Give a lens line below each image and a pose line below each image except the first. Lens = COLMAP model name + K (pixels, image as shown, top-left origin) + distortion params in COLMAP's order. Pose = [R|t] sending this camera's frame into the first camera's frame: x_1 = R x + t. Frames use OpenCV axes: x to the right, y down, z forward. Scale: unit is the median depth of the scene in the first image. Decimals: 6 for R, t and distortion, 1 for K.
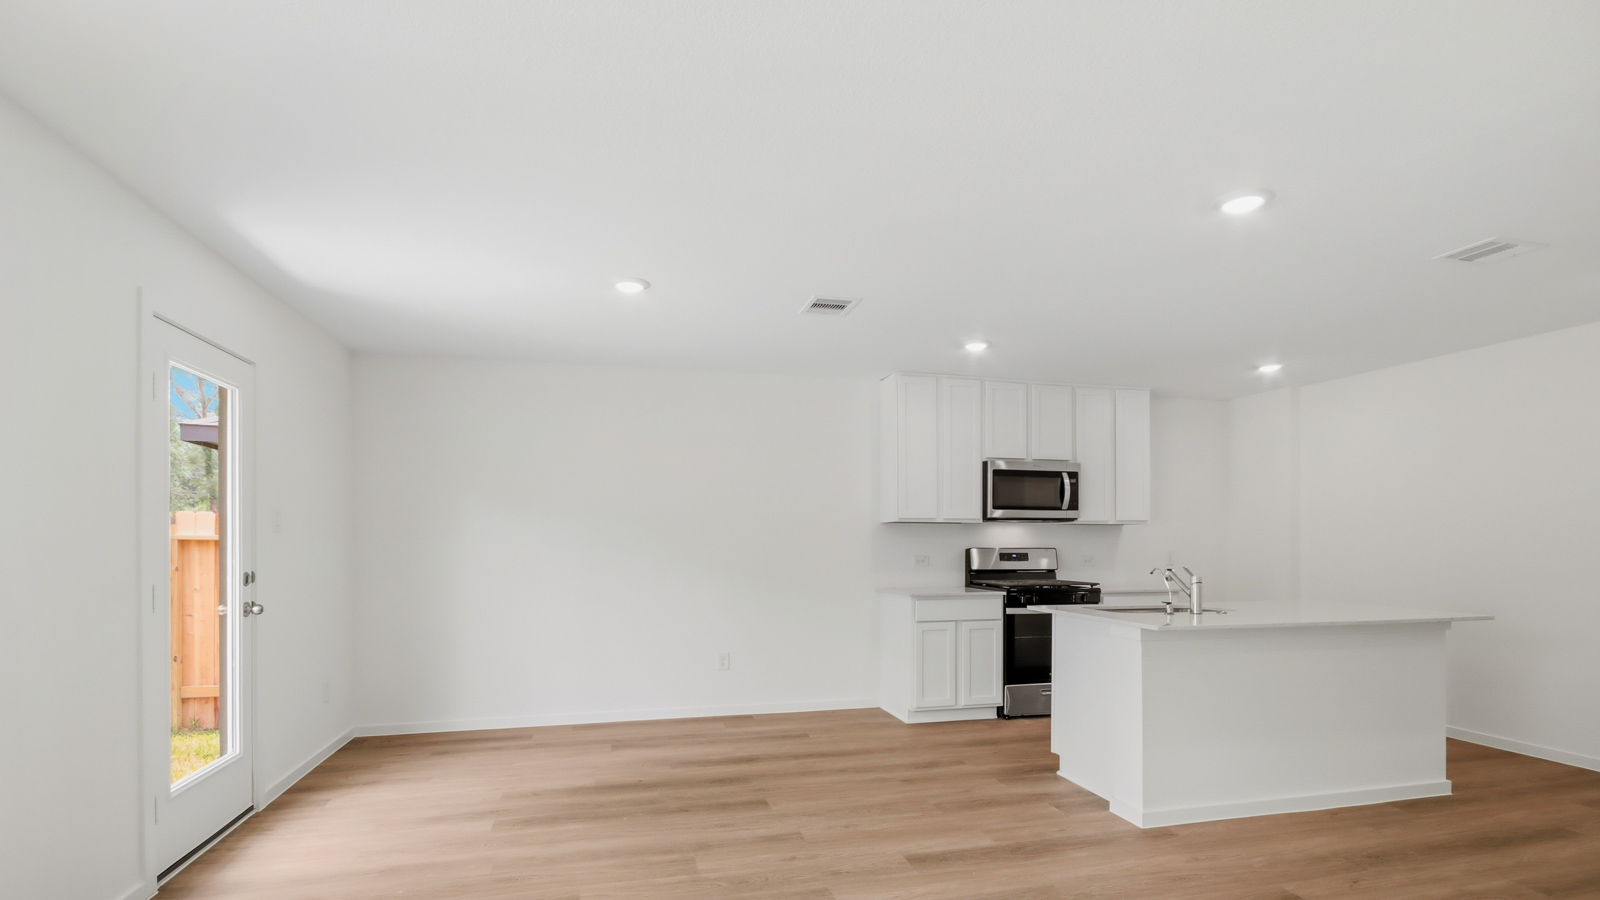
lens RADIAL K [[751.1, 0, 802.5], [0, 751.1, 542.9], [0, 0, 1]] dist [0.001859, -0.000028]
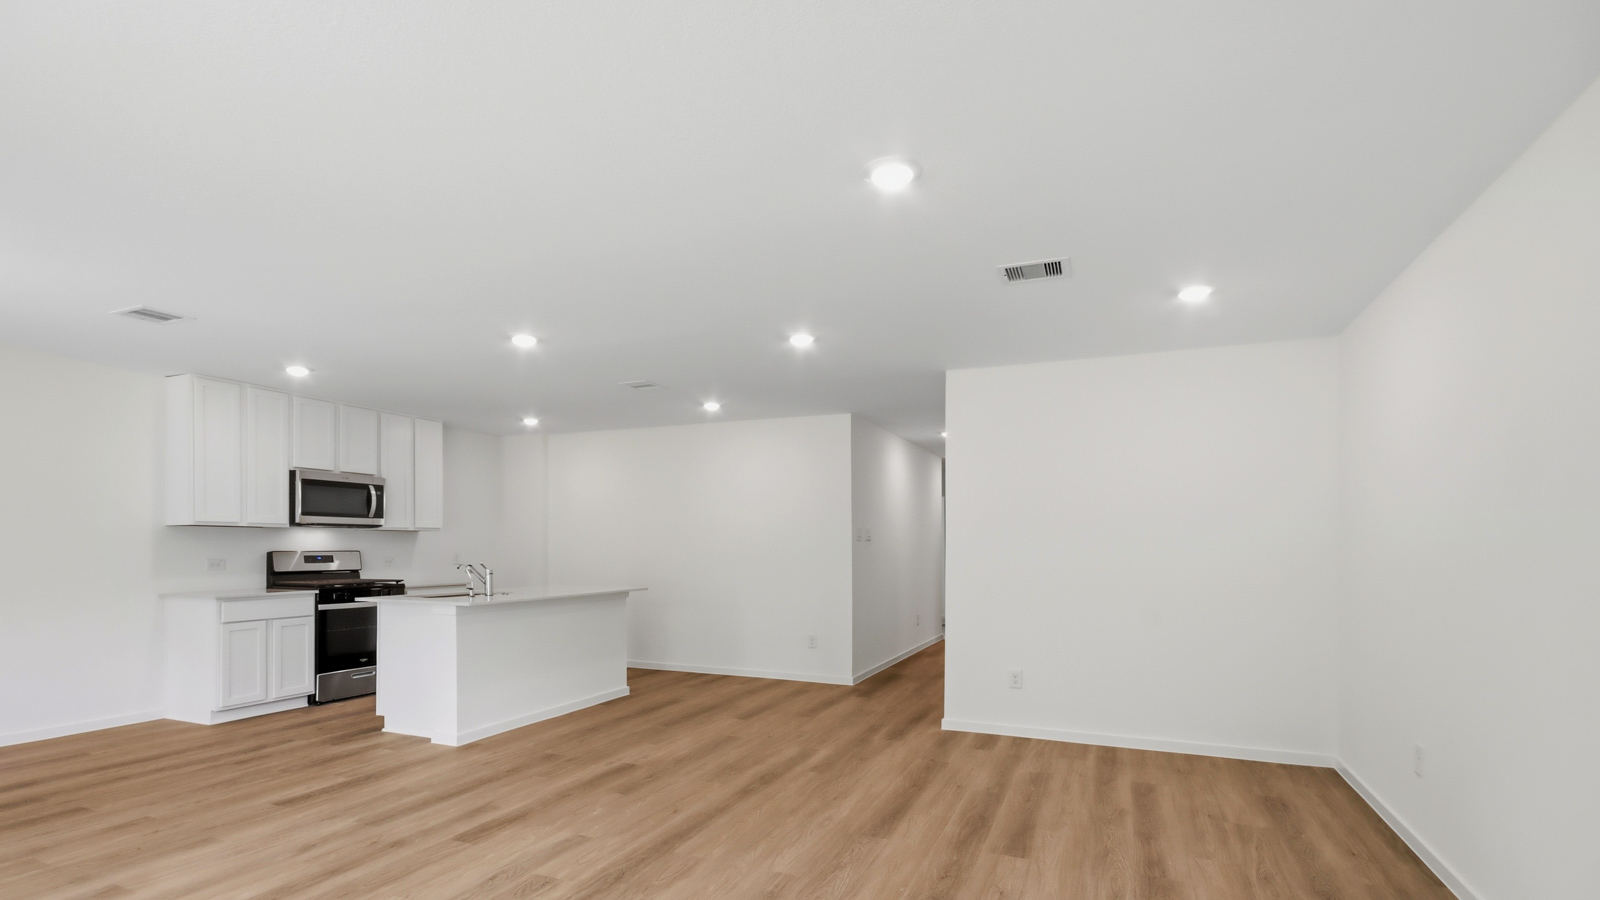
lens RADIAL K [[751.1, 0, 802.5], [0, 751.1, 542.9], [0, 0, 1]] dist [0.001859, -0.000028]
pose [[0.605717, 0.002429, 0.795676, -0.178914], [0.000311, 0.999995, -0.003289, -0.000937], [-0.795680, 0.002239, 0.605713, -0.241624]]
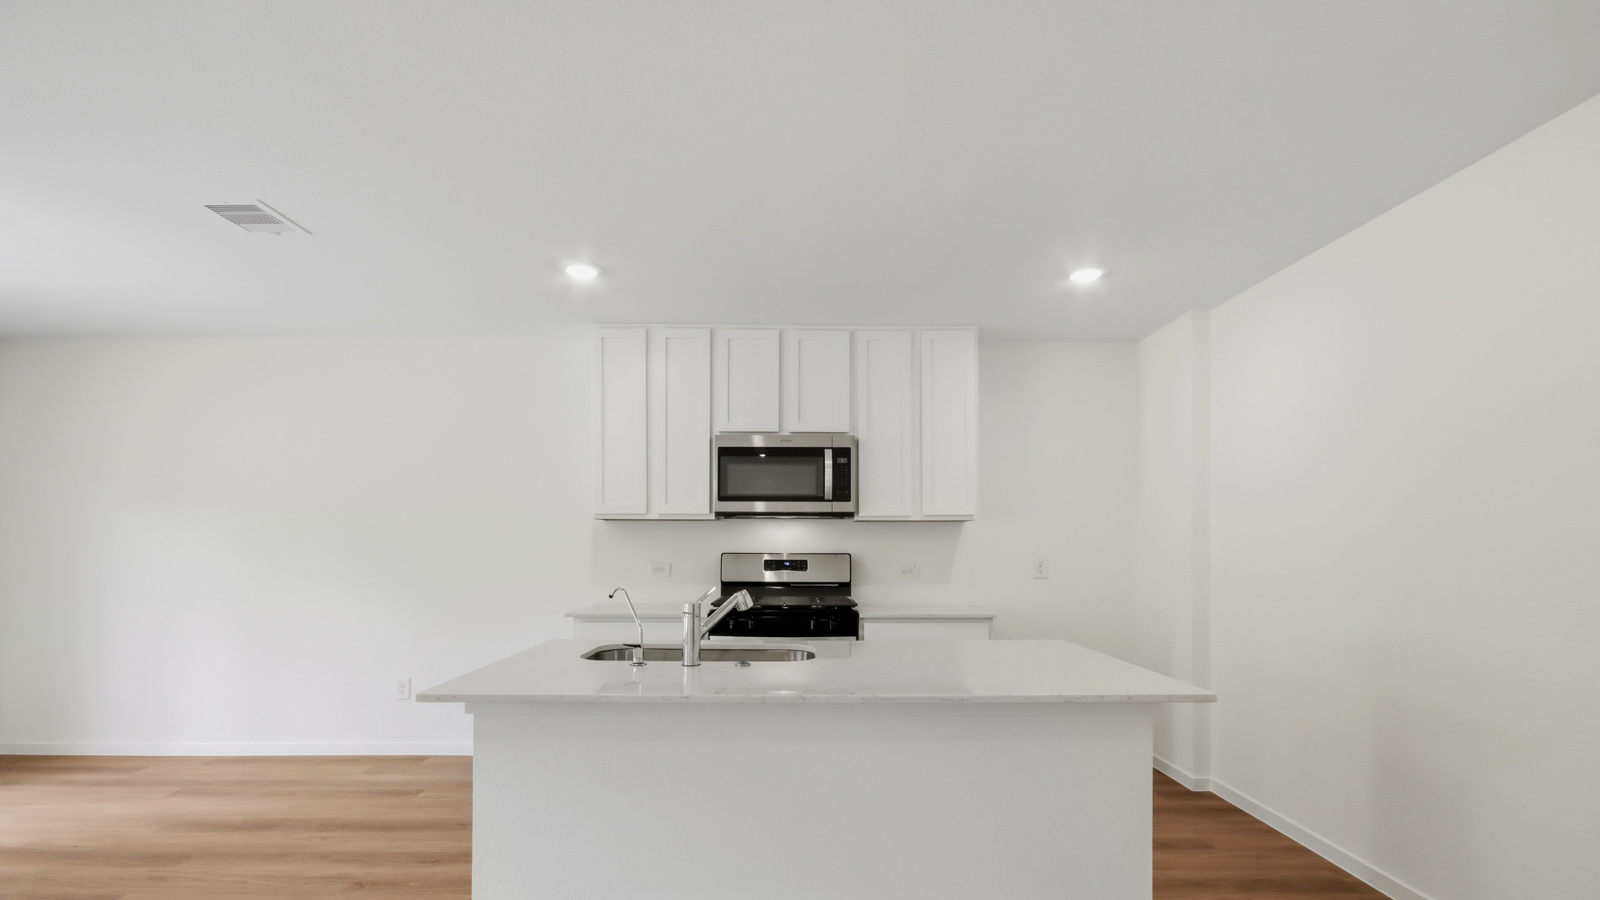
lens RADIAL K [[741.2, 0, 796.6], [0, 741.2, 535.1], [0, 0, 1]] dist [-0.001908, -0.000360]
pose [[0.968549, -0.002208, -0.248812, 0.528138], [-0.001890, 0.999866, -0.016230, 0.000902], [0.248815, 0.016190, 0.968416, 0.320356]]
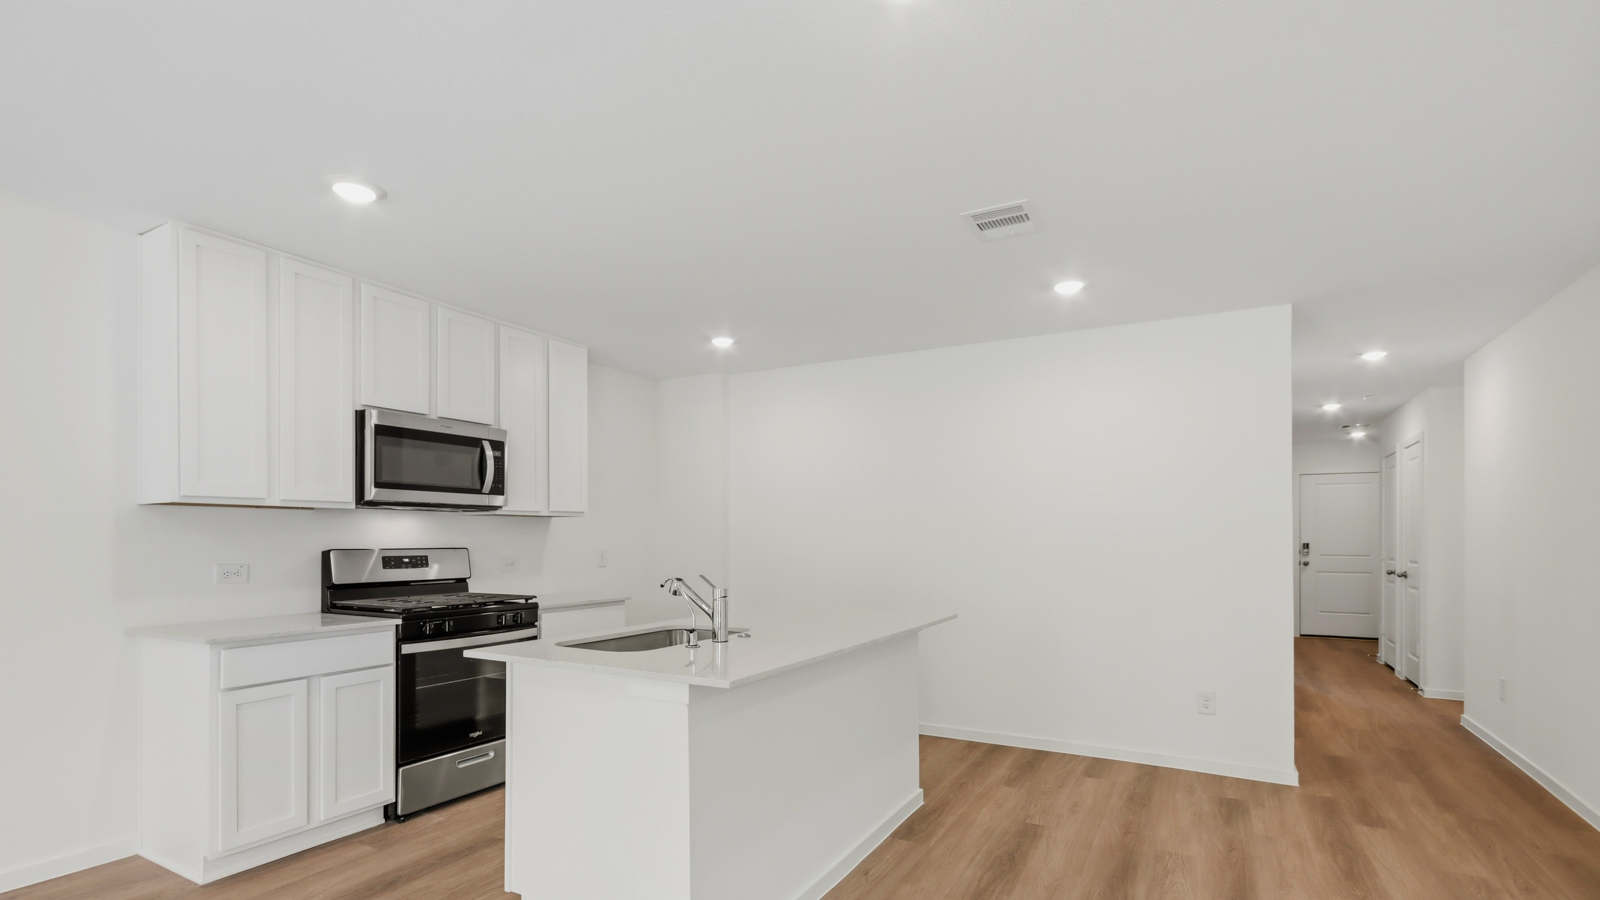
lens RADIAL K [[741.2, 0, 796.6], [0, 741.2, 535.1], [0, 0, 1]] dist [-0.001908, -0.000360]
pose [[0.689191, 0.000947, 0.724579, 0.049965], [0.003106, 0.999986, -0.004261, -0.001331], [-0.724573, 0.005187, 0.689179, 0.331121]]
